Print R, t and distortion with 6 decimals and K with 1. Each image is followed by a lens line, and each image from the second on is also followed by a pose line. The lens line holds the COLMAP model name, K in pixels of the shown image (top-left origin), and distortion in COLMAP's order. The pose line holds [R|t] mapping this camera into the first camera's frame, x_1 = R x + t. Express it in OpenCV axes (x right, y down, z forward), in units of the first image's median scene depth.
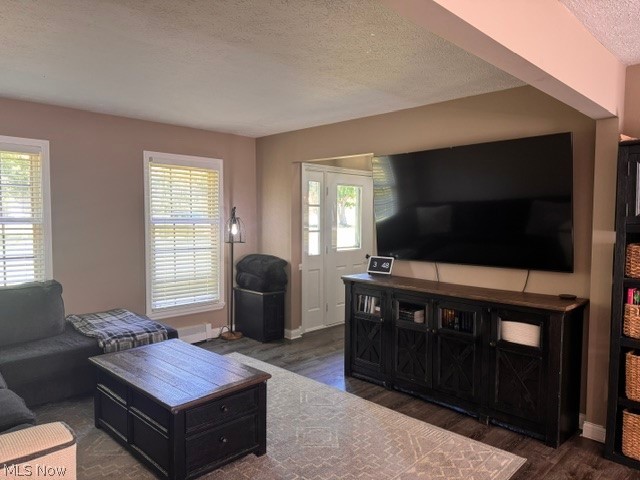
lens RADIAL K [[447.8, 0, 322.5], [0, 447.8, 239.4], [0, 0, 1]] dist [0.056491, -0.072199]
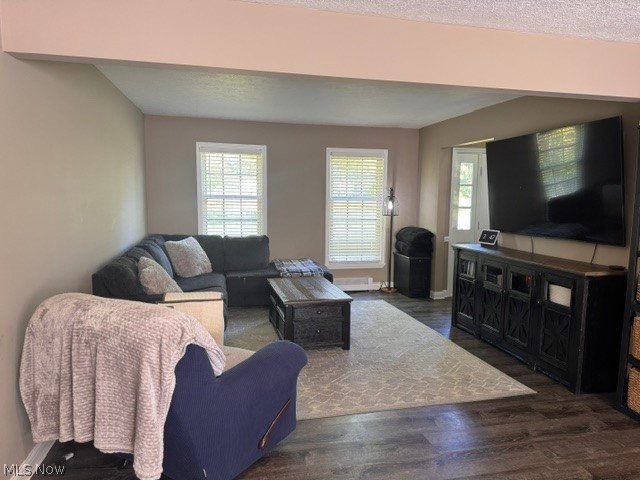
lens RADIAL K [[447.8, 0, 318.7], [0, 447.8, 238.0], [0, 0, 1]] dist [0.056491, -0.072199]
pose [[0.848022, 0.052939, -0.527311, 0.361592], [-0.033184, 0.998350, 0.046864, 0.019865], [0.528921, -0.022243, 0.848379, -0.210780]]
